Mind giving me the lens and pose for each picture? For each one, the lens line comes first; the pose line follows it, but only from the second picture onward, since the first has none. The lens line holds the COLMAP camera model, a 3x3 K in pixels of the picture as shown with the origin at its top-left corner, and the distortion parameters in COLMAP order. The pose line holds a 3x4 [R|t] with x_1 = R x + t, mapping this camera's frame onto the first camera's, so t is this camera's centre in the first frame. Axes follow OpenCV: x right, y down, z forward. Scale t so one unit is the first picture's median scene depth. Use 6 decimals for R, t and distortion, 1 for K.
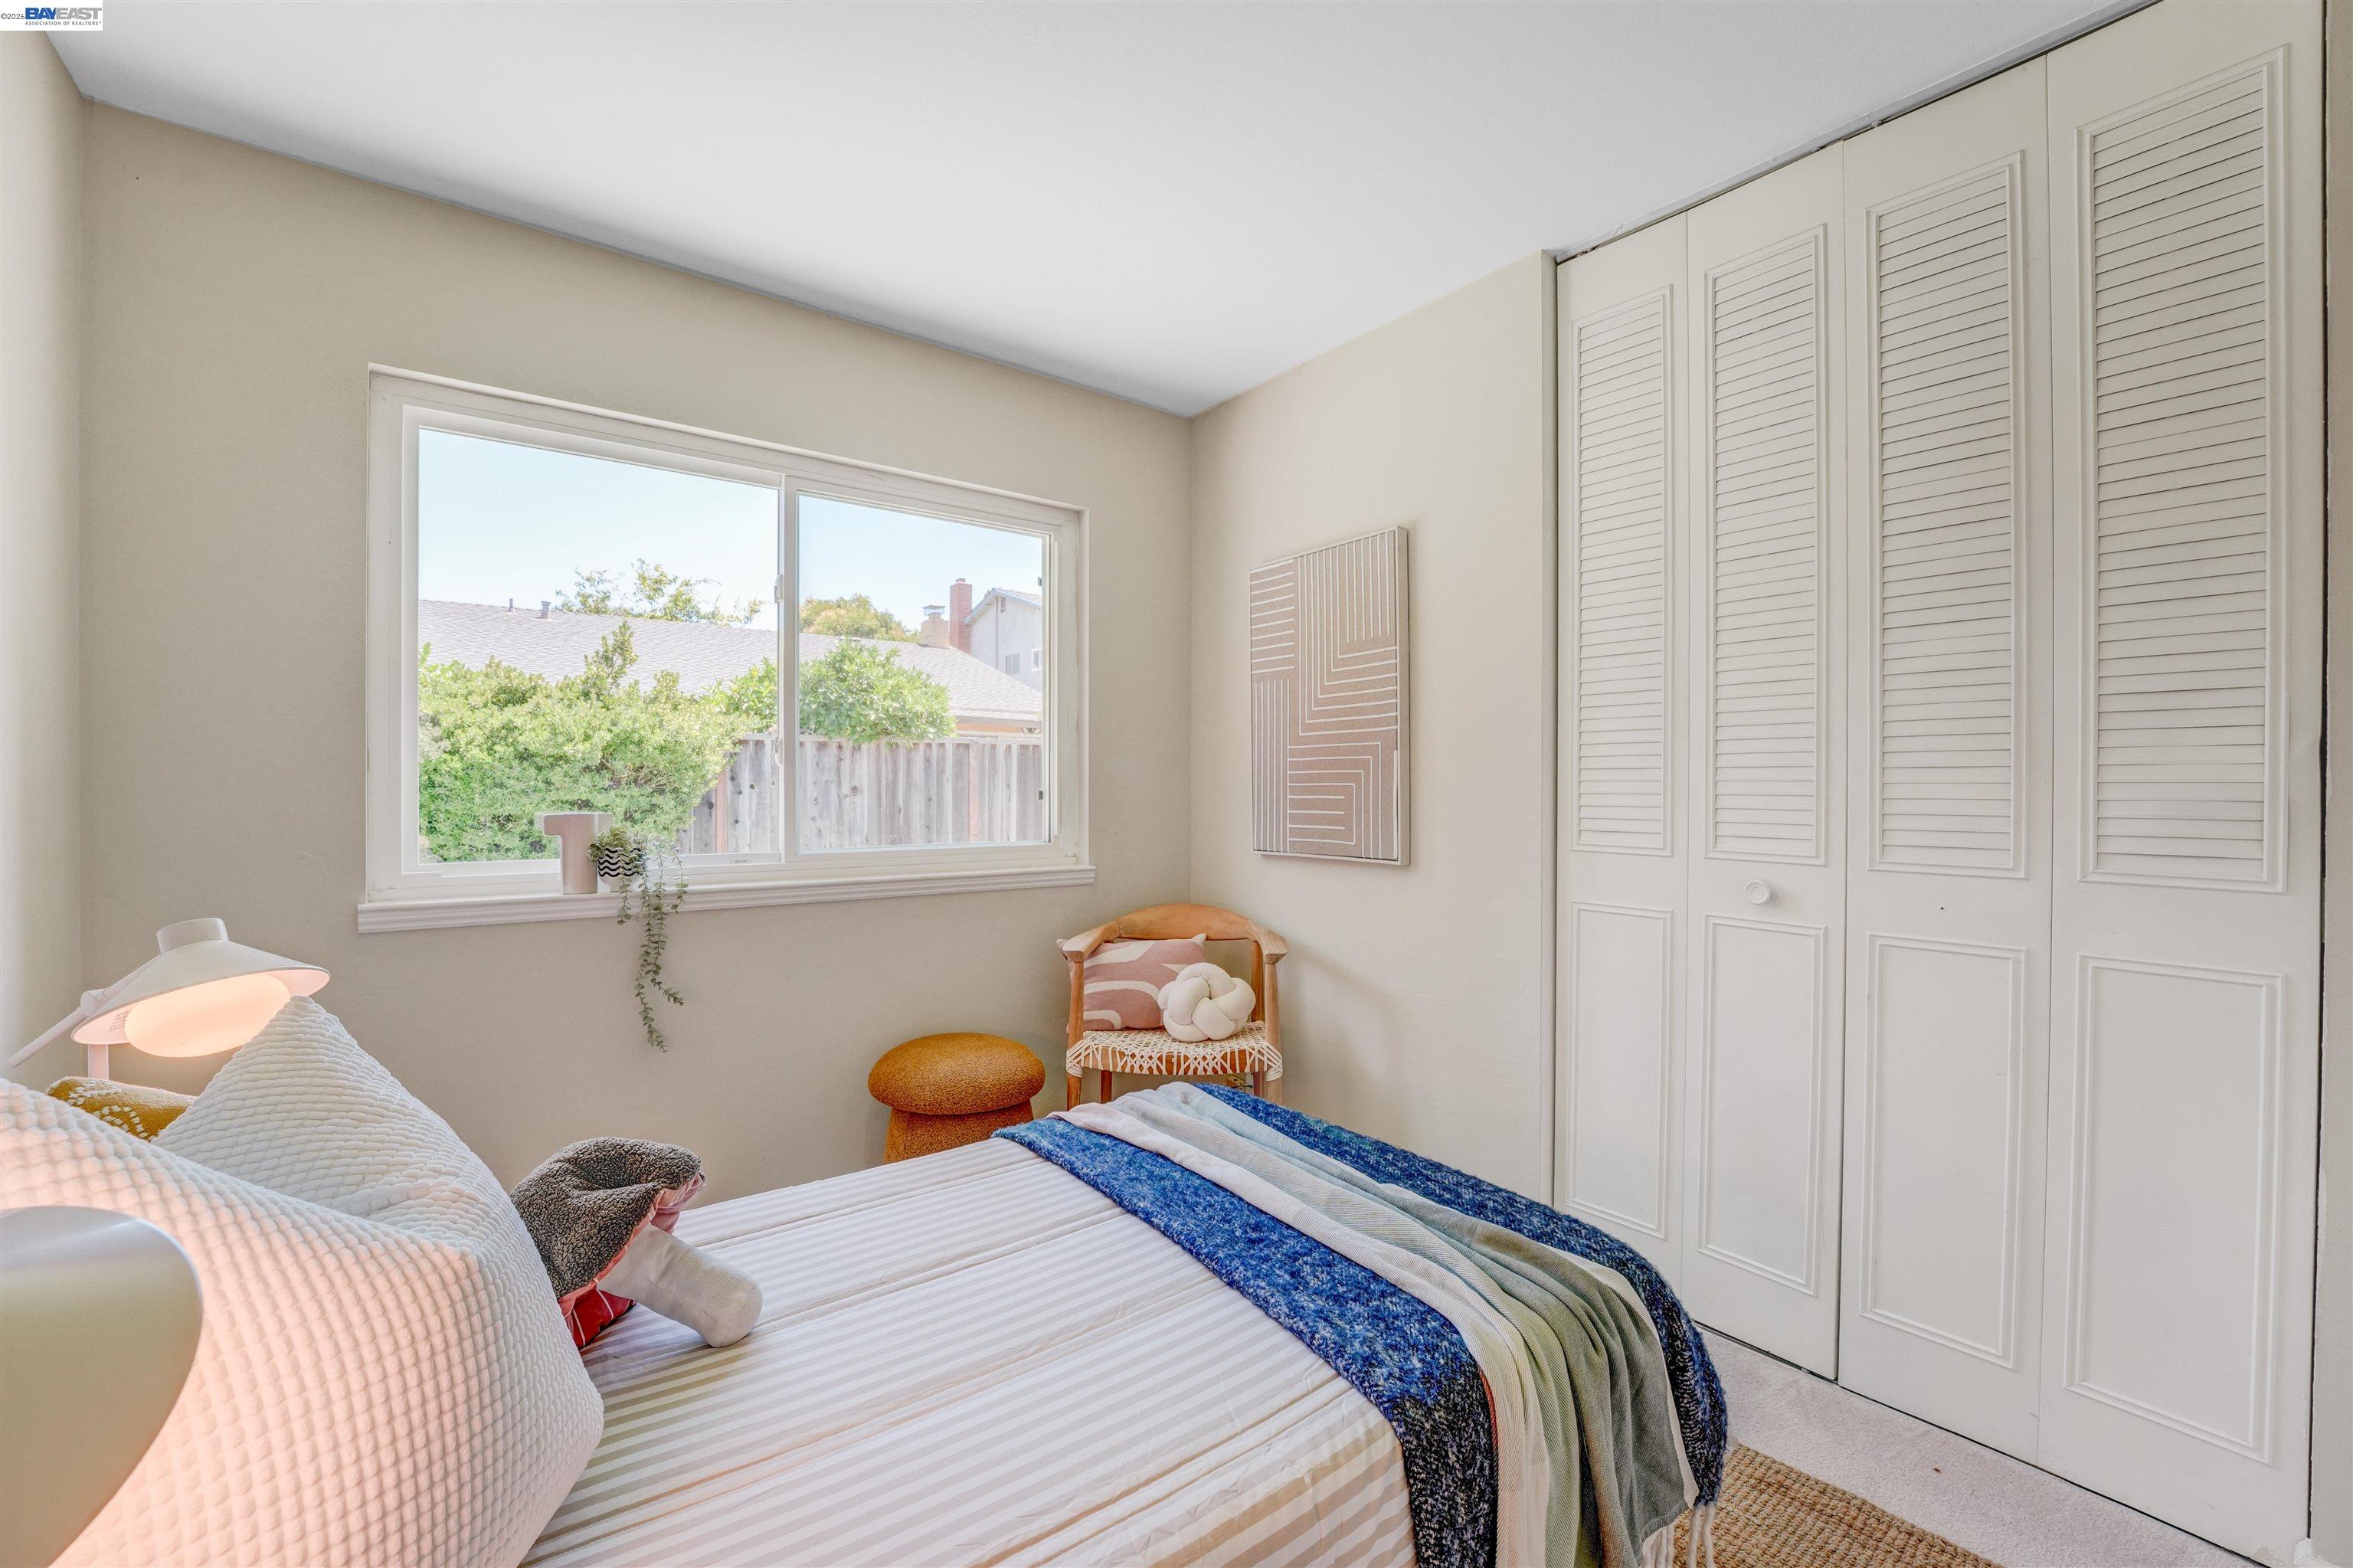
lens RADIAL K [[972.7, 0, 1161.8], [0, 972.7, 771.2], [0, 0, 1]] dist [-0.033348, 0.003161]
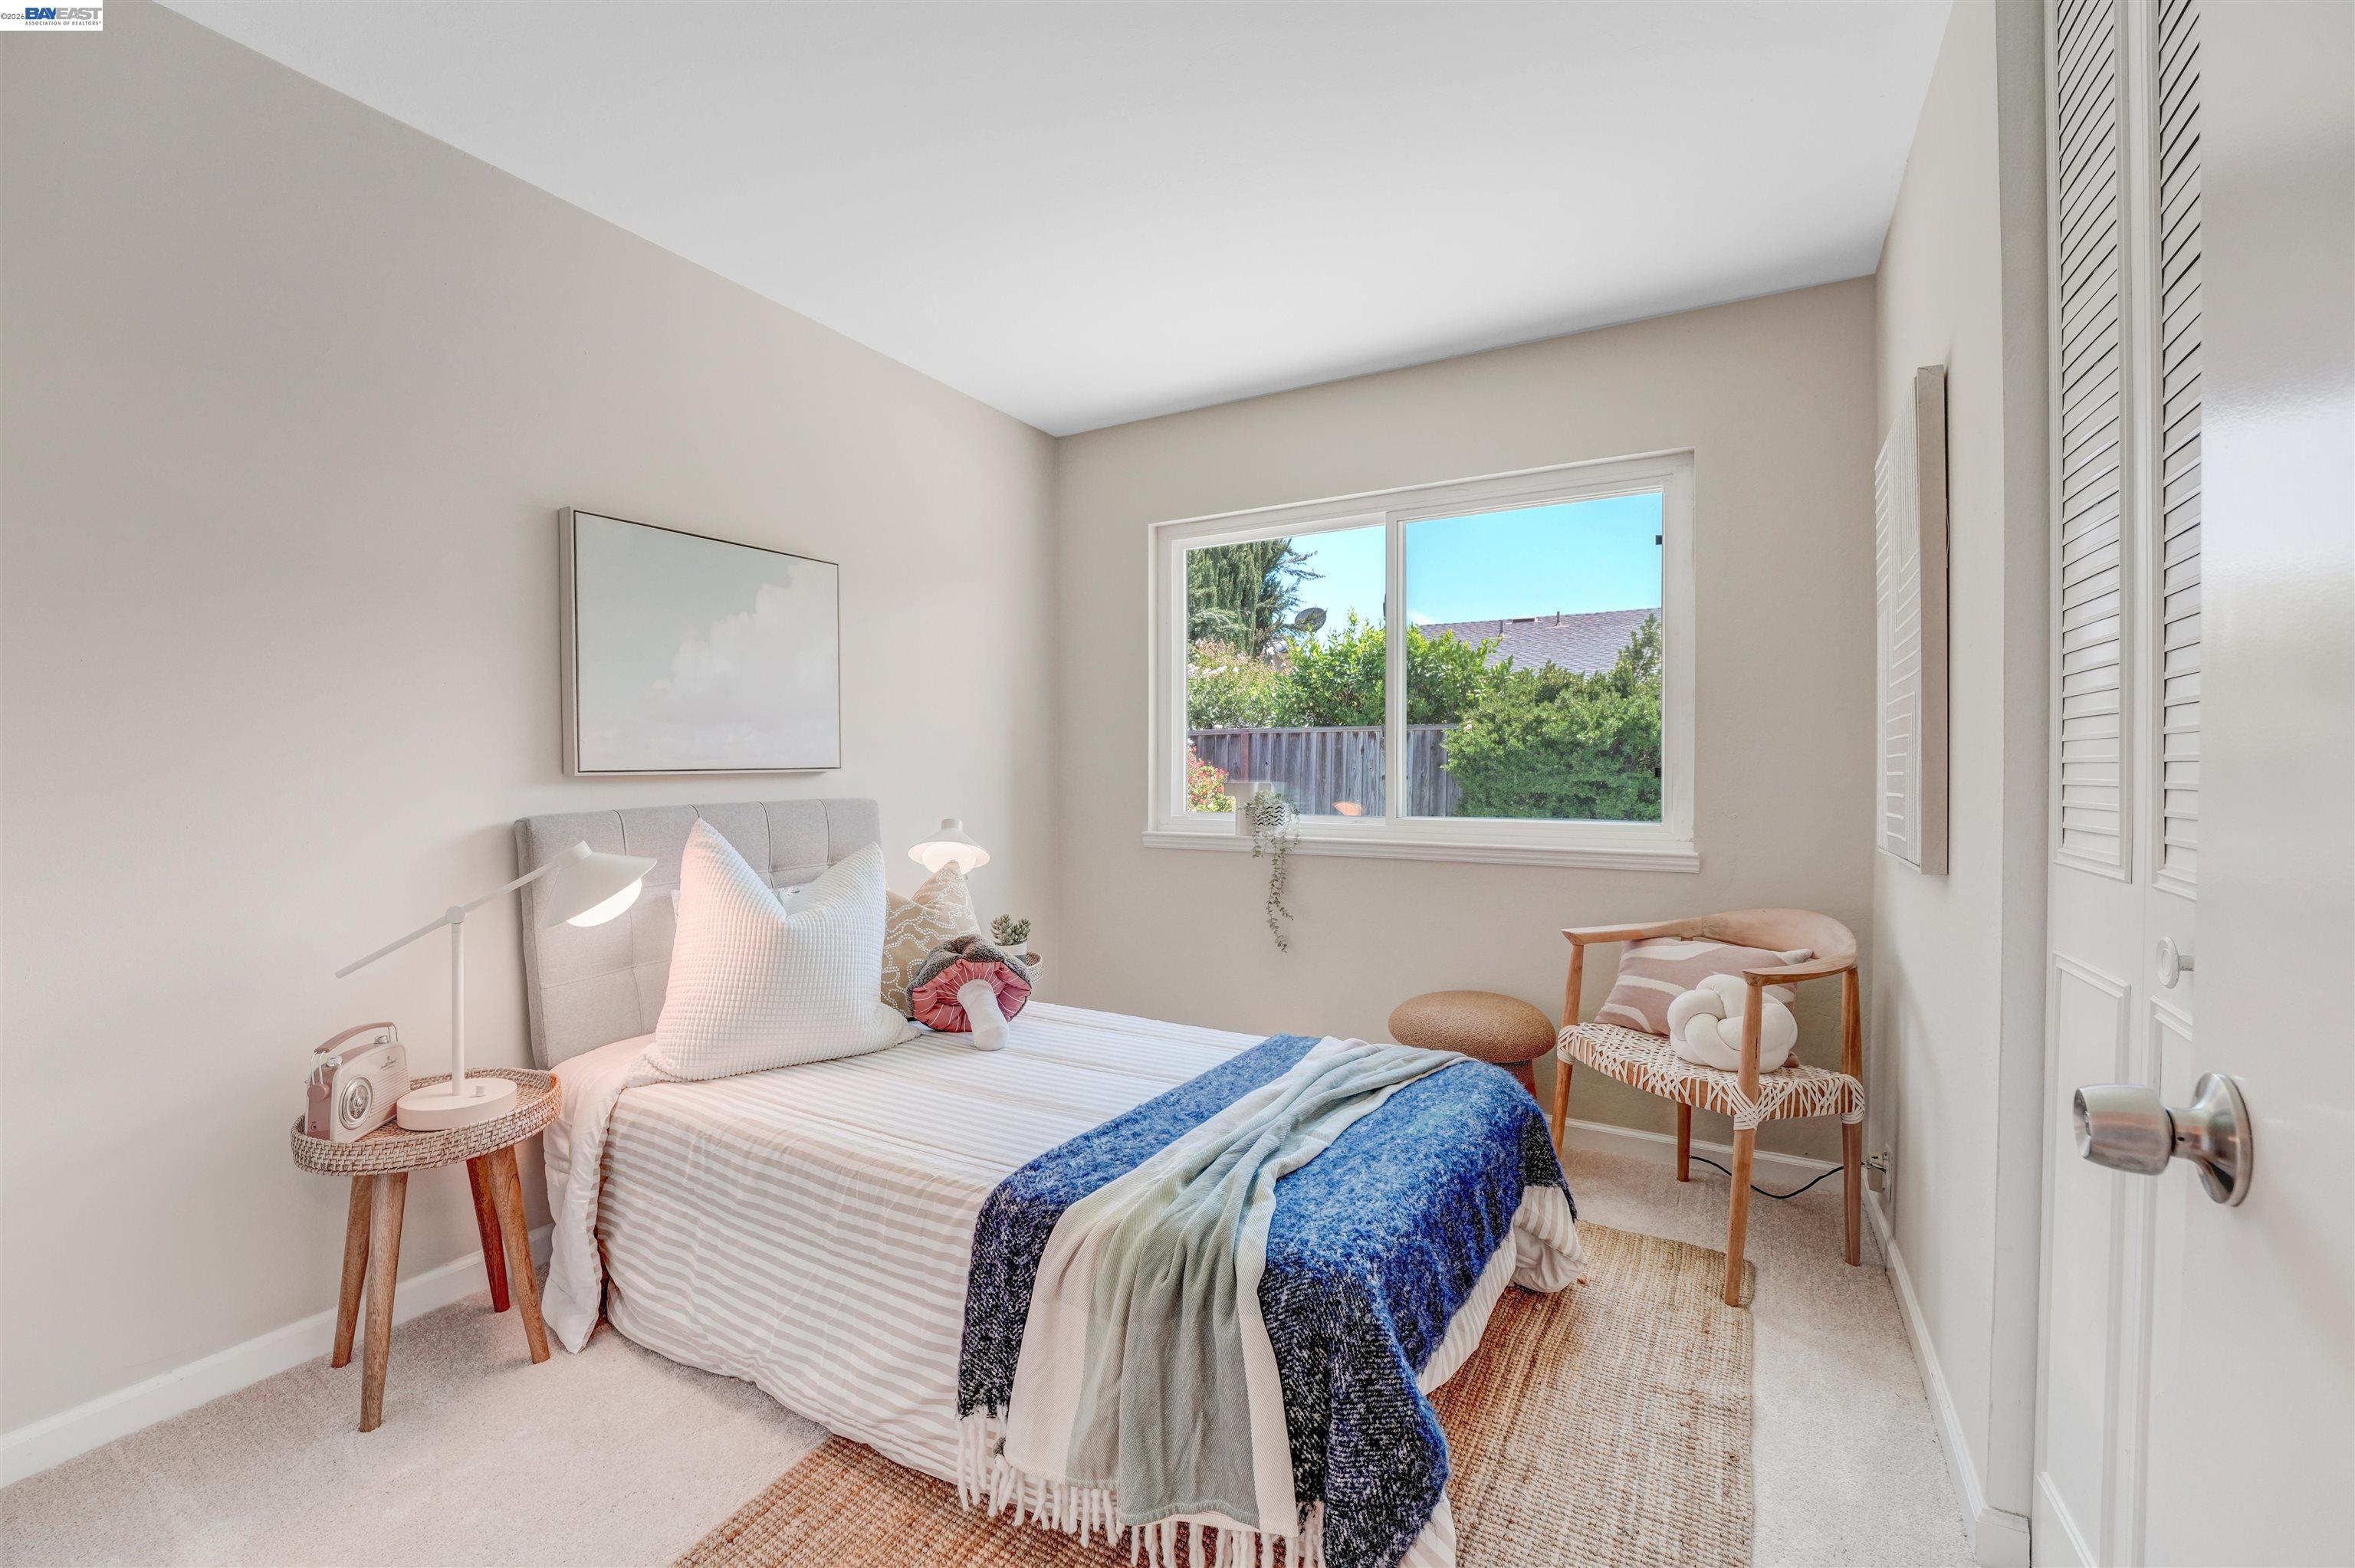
lens RADIAL K [[973.4, 0, 1162.8], [0, 973.4, 771.2], [0, 0, 1]] dist [-0.033348, 0.003161]
pose [[0.363151, -0.001512, -0.931729, 0.286046], [0.014034, 0.999894, 0.003847, 0.007070], [0.931625, -0.014473, 0.363134, 0.121035]]
